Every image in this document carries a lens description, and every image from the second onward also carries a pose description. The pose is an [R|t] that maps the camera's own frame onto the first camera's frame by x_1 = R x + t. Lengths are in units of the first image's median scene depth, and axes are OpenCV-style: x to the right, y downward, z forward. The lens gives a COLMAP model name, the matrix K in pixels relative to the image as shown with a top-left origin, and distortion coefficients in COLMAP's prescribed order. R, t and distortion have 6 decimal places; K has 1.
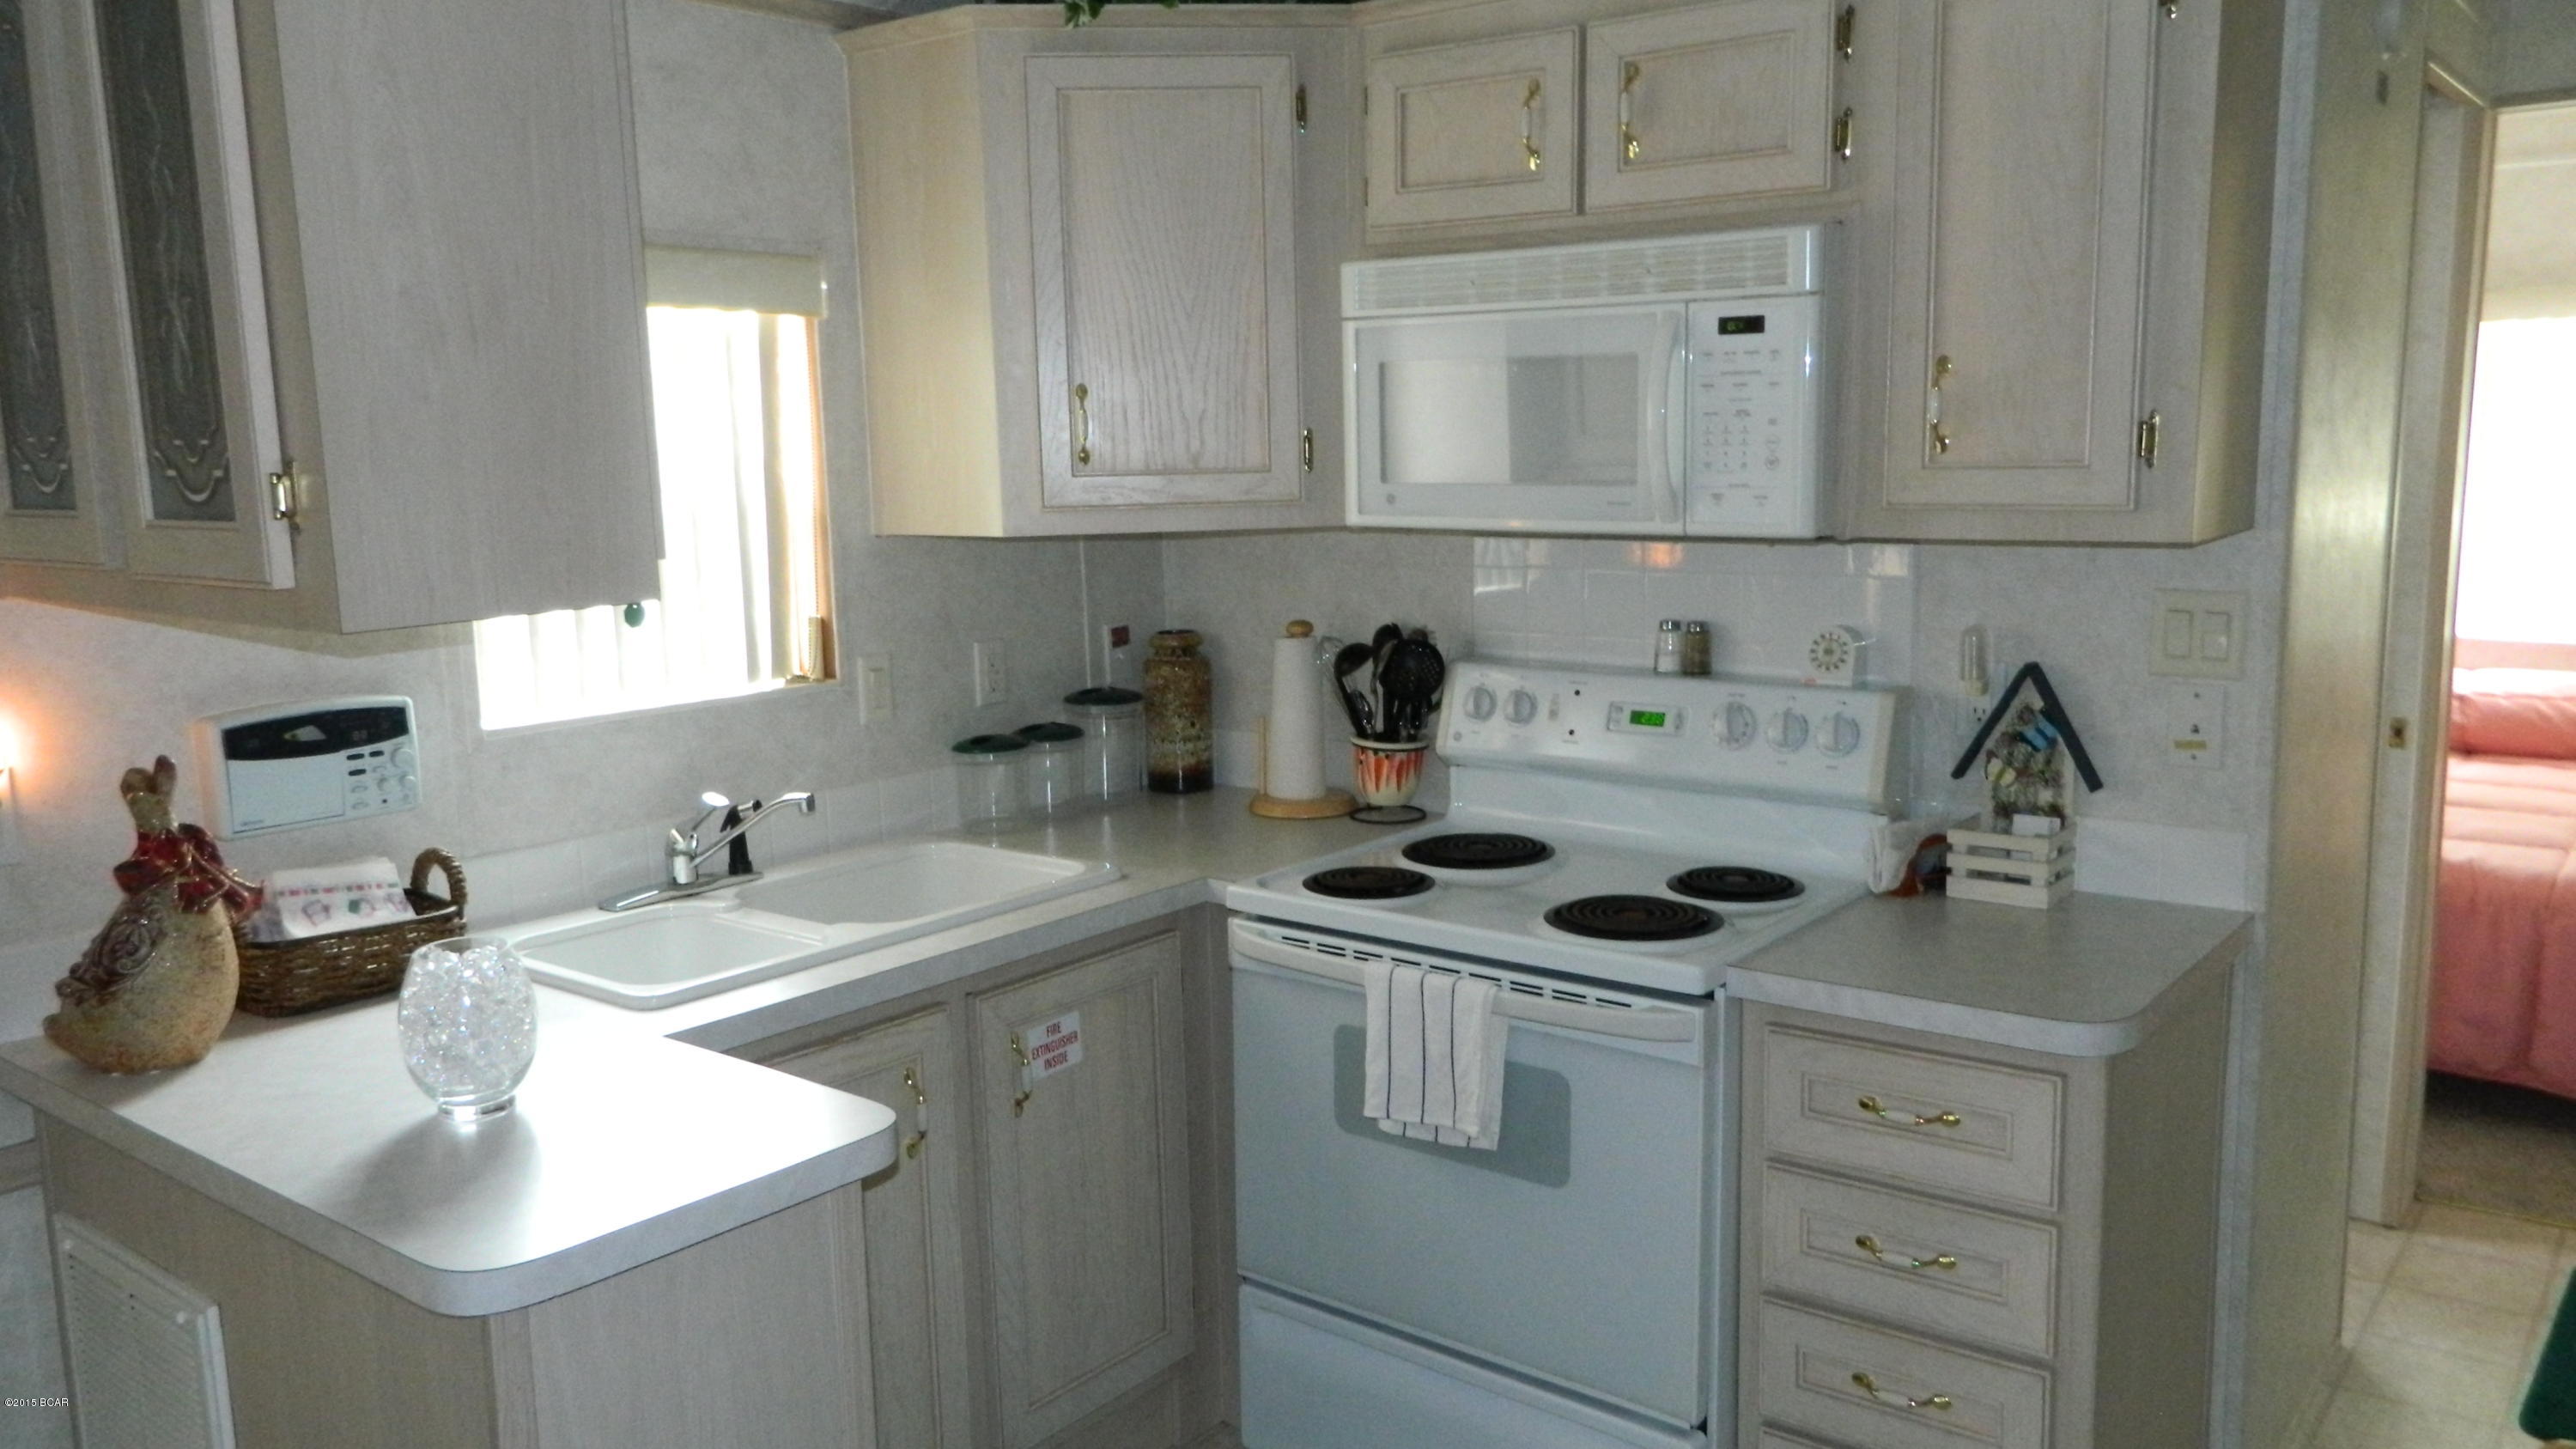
lens RADIAL K [[1920.8, 0, 1275.7], [0, 1920.8, 726.9], [0, 0, 1]] dist [0.006332, -0.008453]
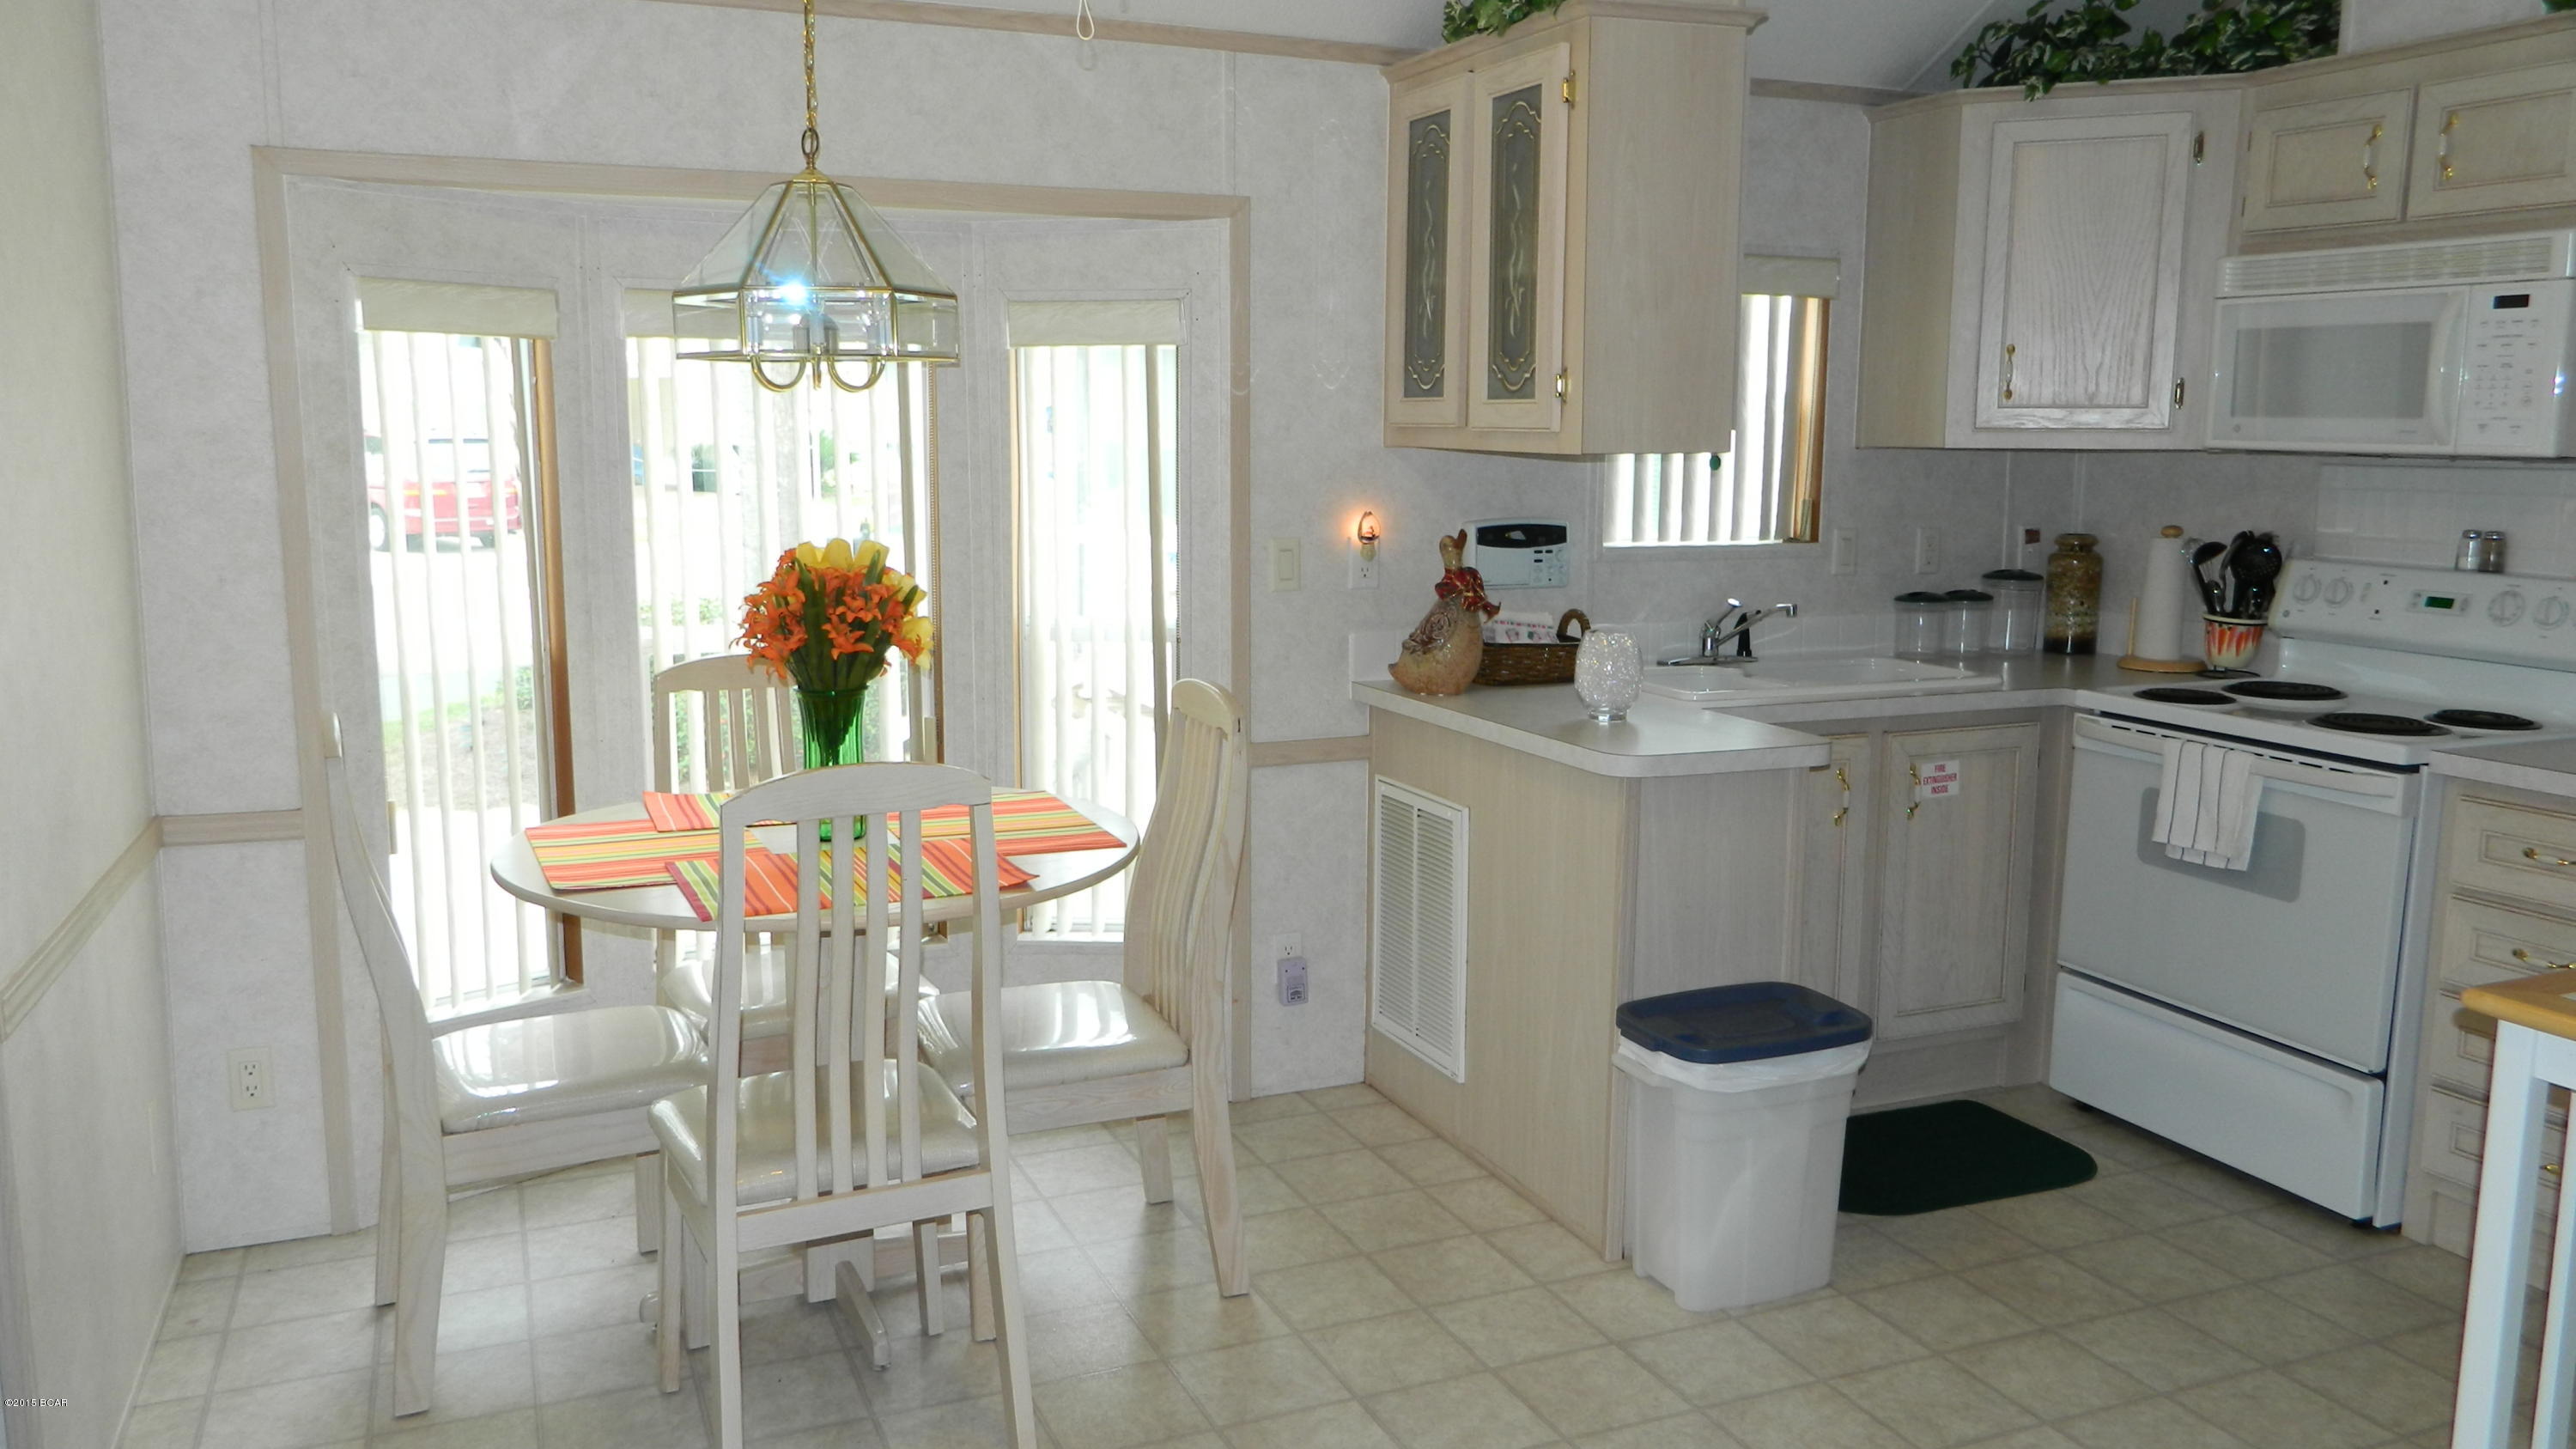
lens RADIAL K [[1920.8, 0, 1268.6], [0, 1920.8, 731.3], [0, 0, 1]] dist [0.006332, -0.008453]
pose [[0.876921, 0.102514, -0.469576, 0.128945], [-0.098638, 0.994579, 0.032925, 0.130823], [0.470405, 0.017446, 0.882278, -0.589490]]
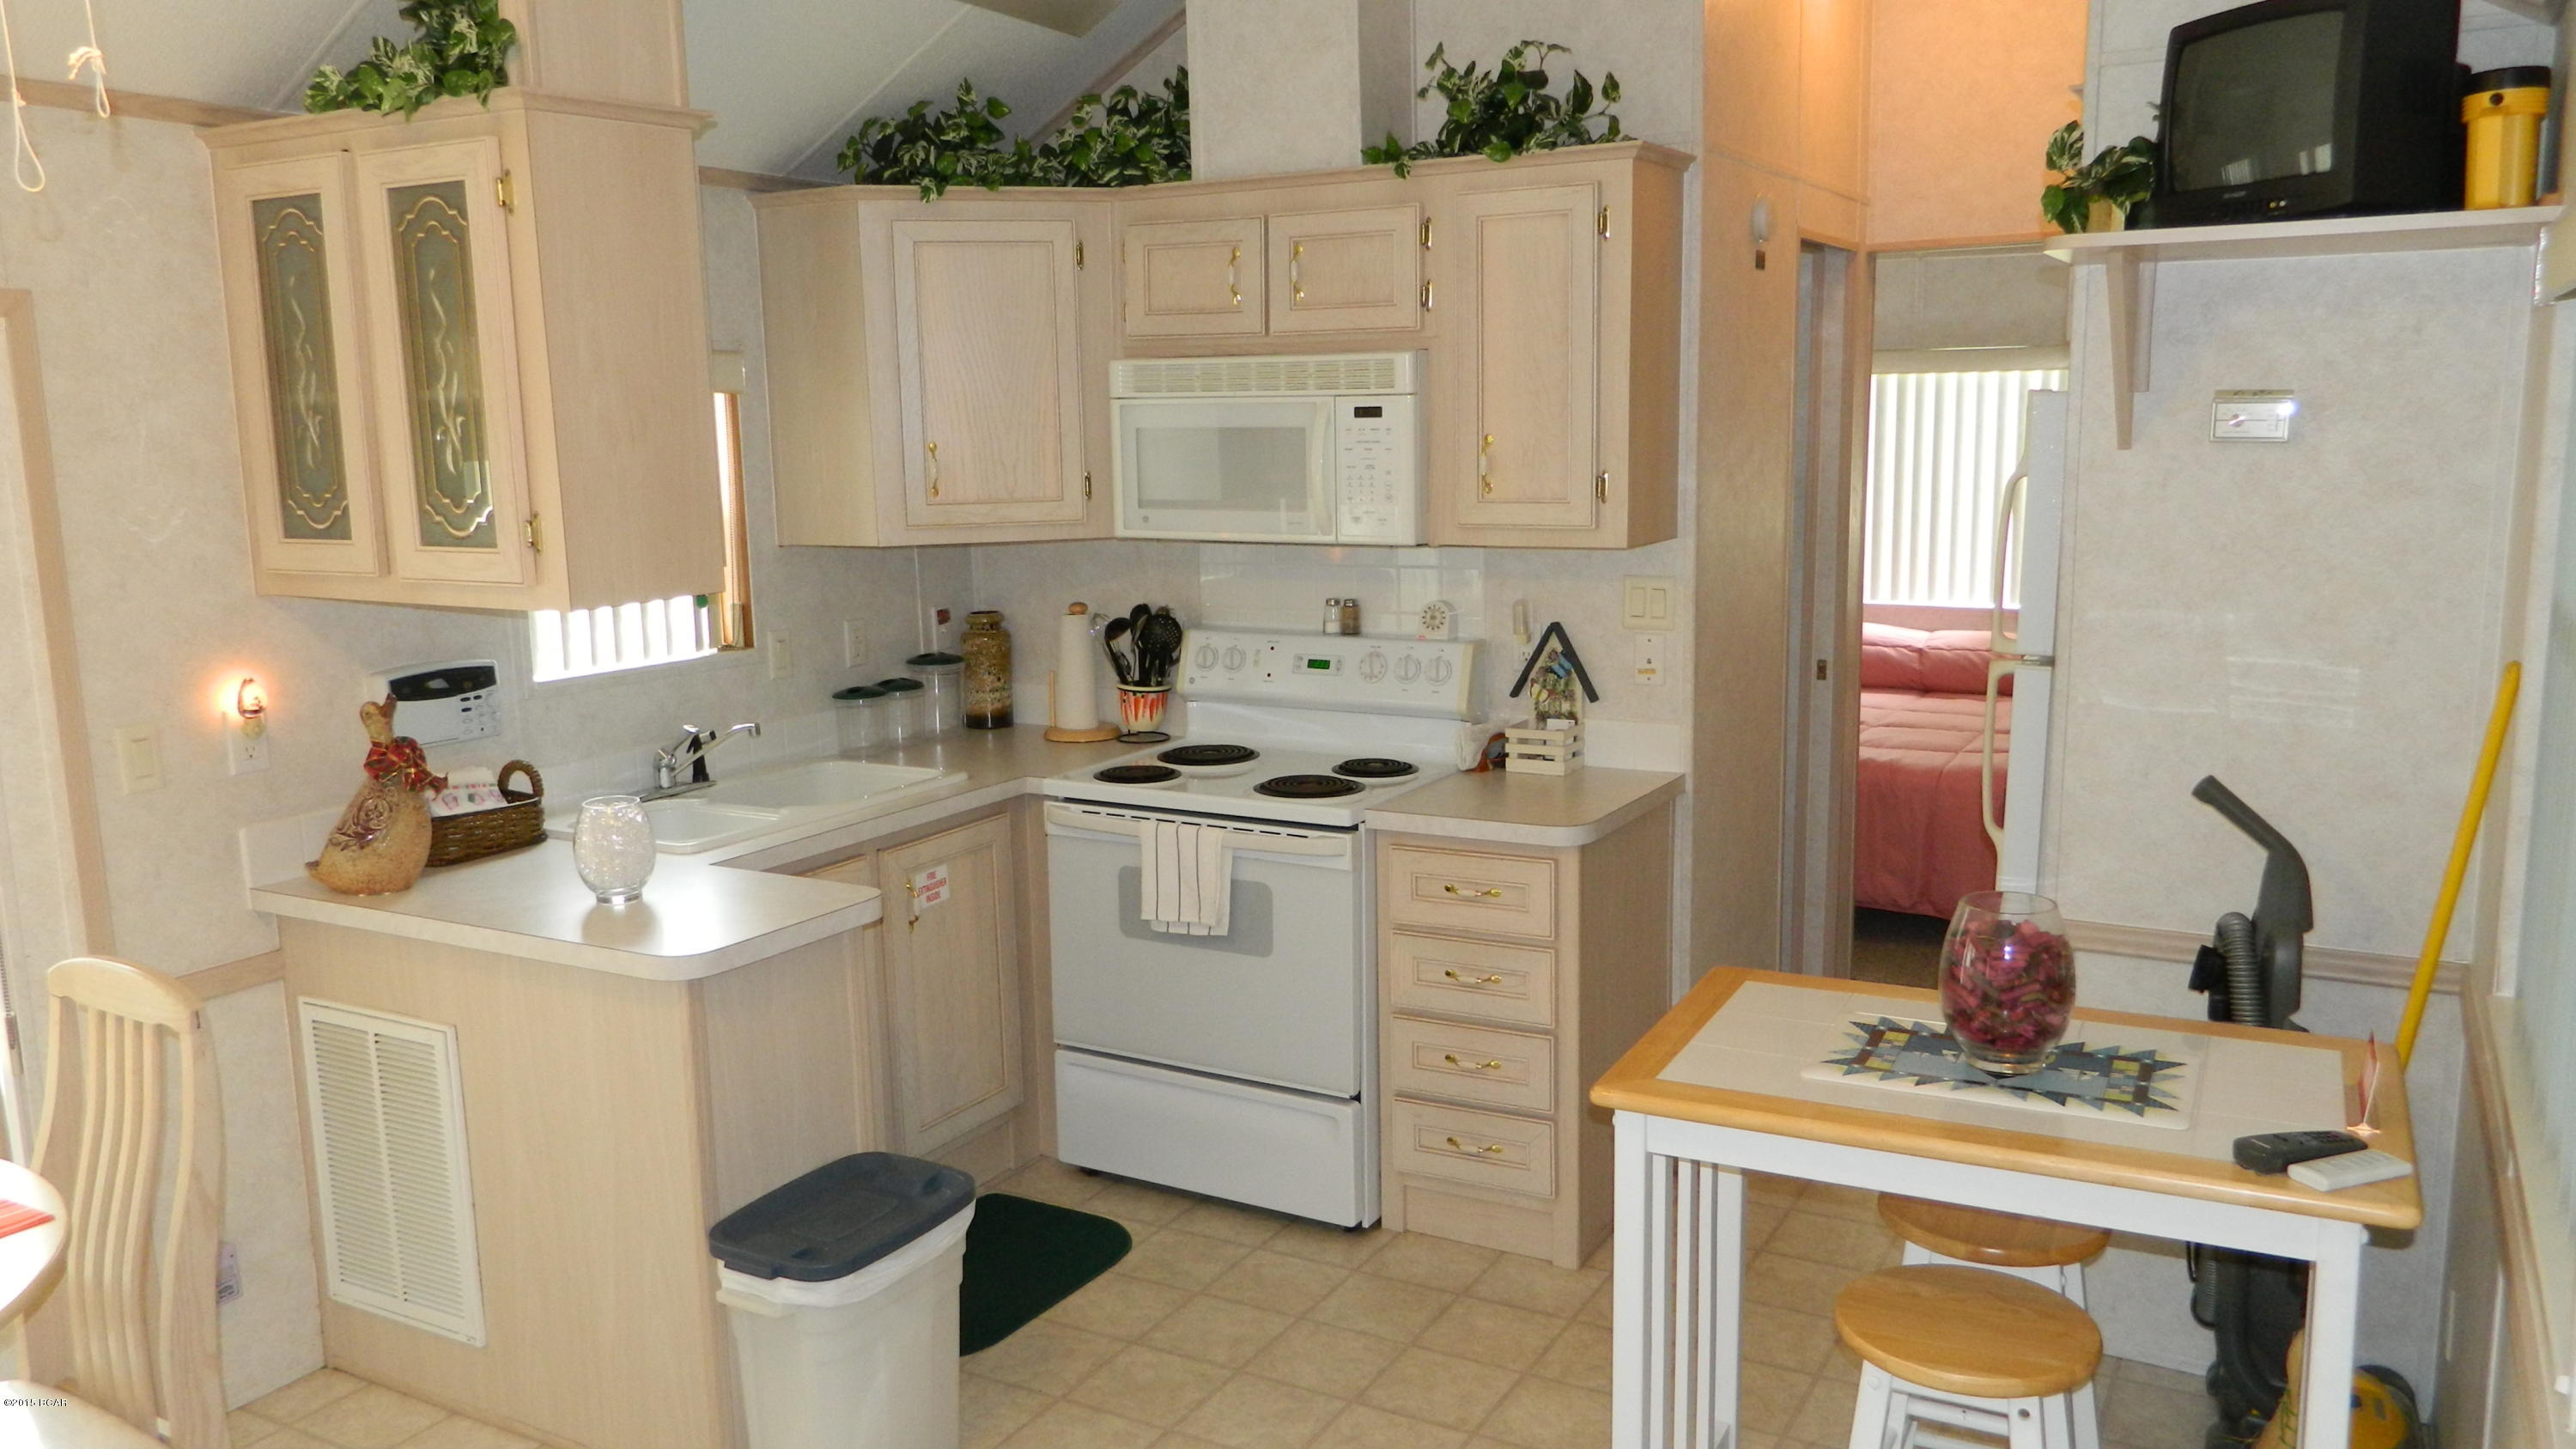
lens RADIAL K [[1920.8, 0, 1288.4], [0, 1920.8, 729.8], [0, 0, 1]] dist [0.006332, -0.008453]
pose [[0.987017, -0.022711, 0.159003, -0.076403], [0.021527, 0.999726, 0.009162, 0.035756], [-0.159168, -0.005620, 0.987236, -0.524449]]
